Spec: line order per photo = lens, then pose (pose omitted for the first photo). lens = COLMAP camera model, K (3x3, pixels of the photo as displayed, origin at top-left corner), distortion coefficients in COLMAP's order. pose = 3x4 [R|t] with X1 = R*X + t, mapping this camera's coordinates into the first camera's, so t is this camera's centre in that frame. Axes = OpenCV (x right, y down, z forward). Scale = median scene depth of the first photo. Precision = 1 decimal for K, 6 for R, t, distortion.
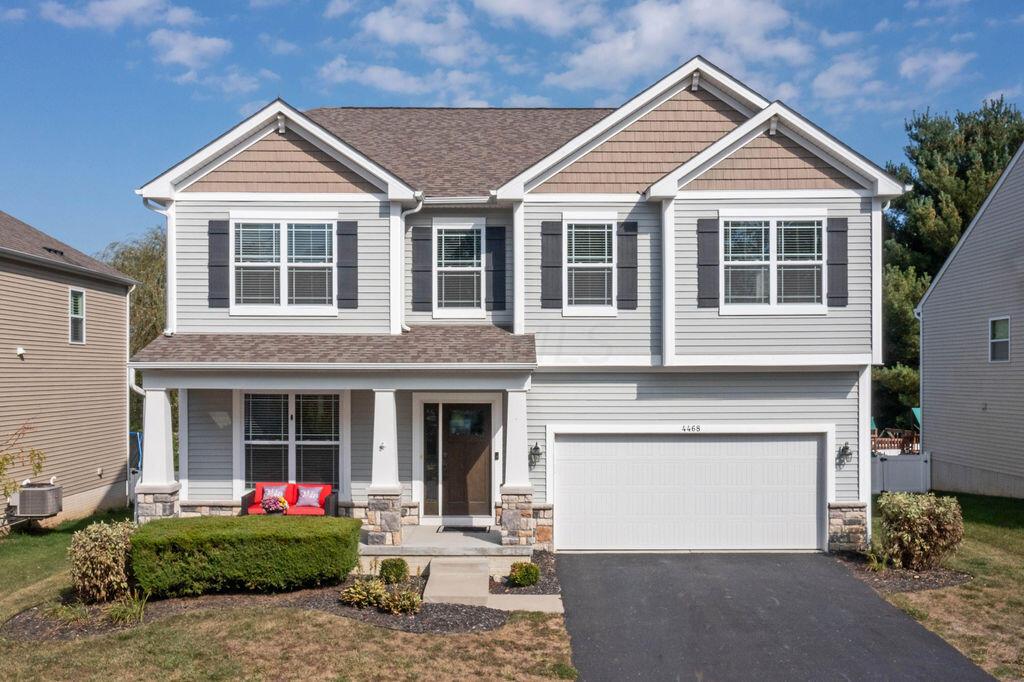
lens RADIAL K [[951.7, 0, 518.0], [0, 951.7, 408.8], [0, 0, 1]] dist [-0.004508, 0.009151]
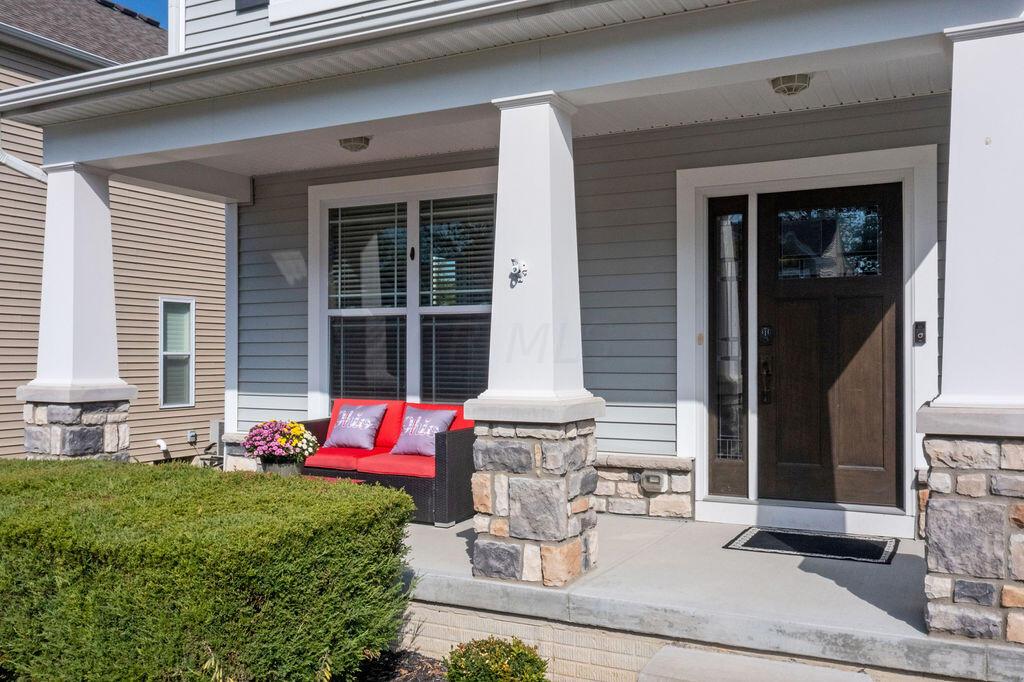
lens RADIAL K [[882.3, 0, 508.8], [0, 882.3, 356.1], [0, 0, 1]] dist [-0.006216, -0.007198]
pose [[0.881985, -0.005349, -0.471246, -0.003906], [-0.009513, 0.999530, -0.029150, 0.070739], [0.471181, 0.030192, 0.881520, 0.680826]]
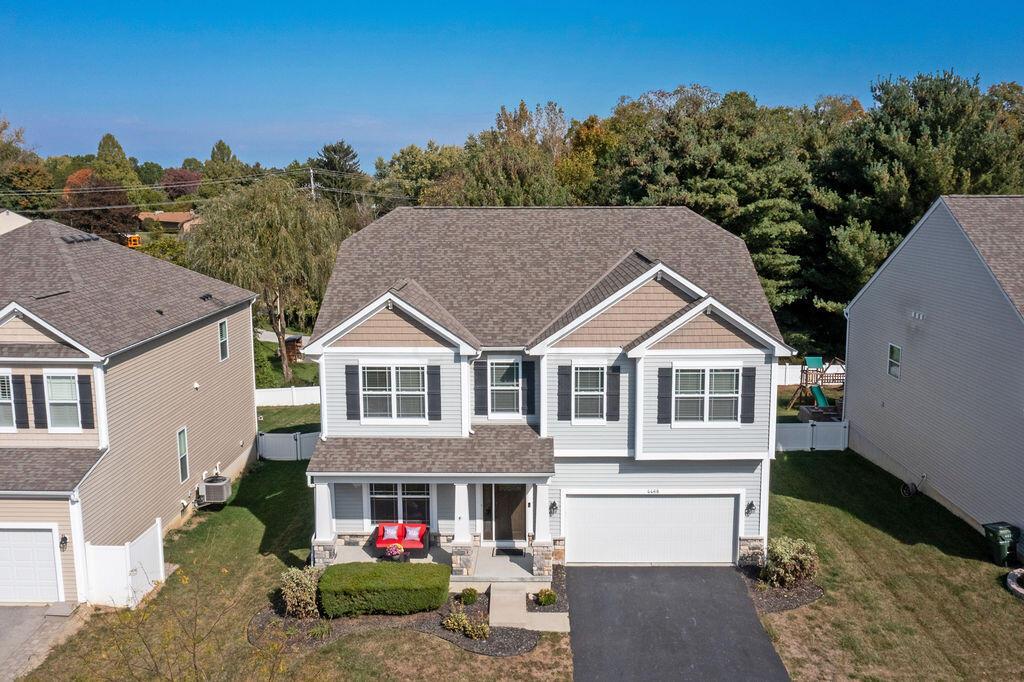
lens RADIAL K [[882.3, 0, 508.8], [0, 882.3, 356.1], [0, 0, 1]] dist [-0.006216, -0.007198]
pose [[0.999480, -0.000060, -0.032257, -0.009477], [0.004828, 0.989014, 0.147746, -0.425524], [0.031894, -0.147824, 0.988499, -0.424116]]
